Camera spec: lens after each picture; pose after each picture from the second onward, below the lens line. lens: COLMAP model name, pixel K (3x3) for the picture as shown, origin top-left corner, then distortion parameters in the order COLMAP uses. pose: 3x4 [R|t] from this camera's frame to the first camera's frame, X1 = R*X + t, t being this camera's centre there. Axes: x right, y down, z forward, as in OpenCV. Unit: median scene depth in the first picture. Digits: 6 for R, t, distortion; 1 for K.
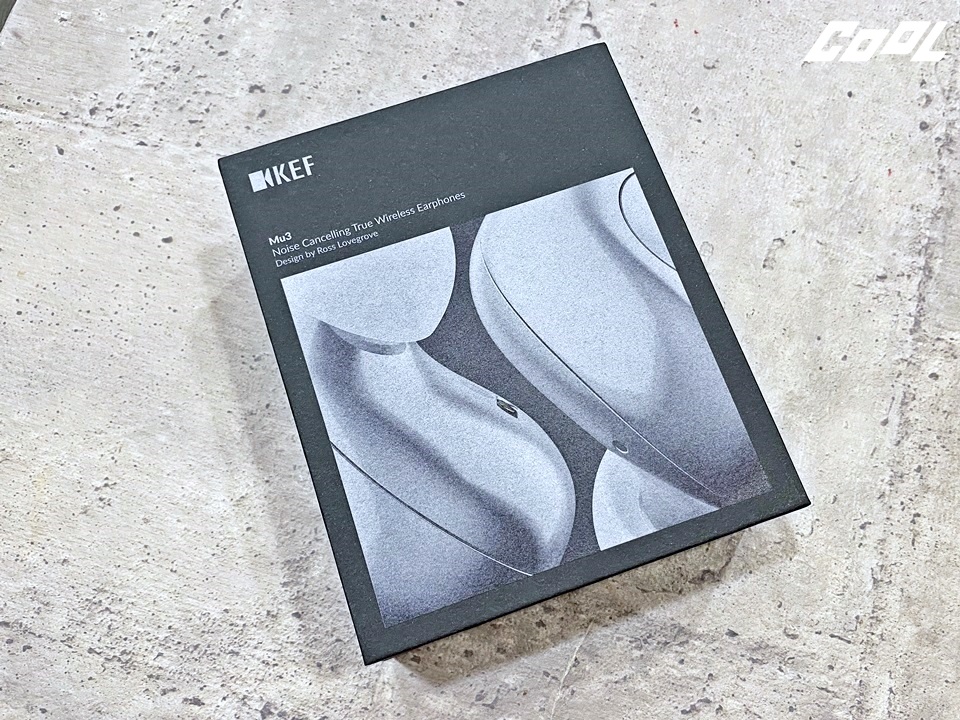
lens RADIAL K [[729.6, 0, 480.0], [0, 729.6, 360.0], [0, 0, 1]] dist [0.111023, -0.248602]
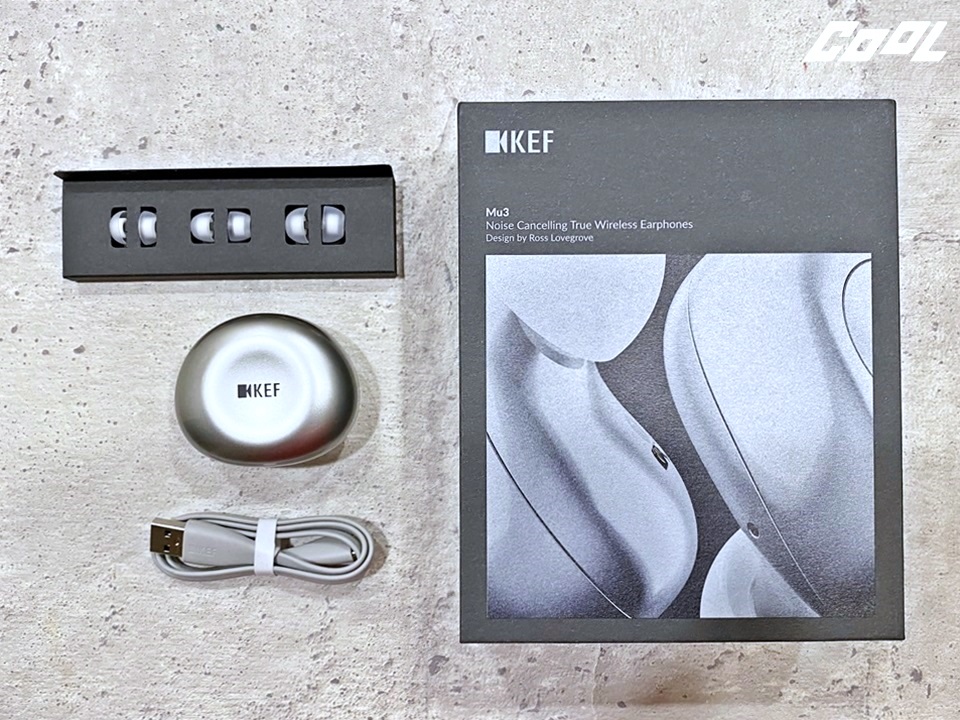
lens RADIAL K [[729.6, 0, 480.0], [0, 729.6, 360.0], [0, 0, 1]] dist [0.111023, -0.248602]
pose [[0.943216, 0.331834, -0.015130, -0.213901], [-0.321999, 0.924551, 0.203770, -0.174444], [0.081607, -0.187328, 0.978902, 0.012582]]
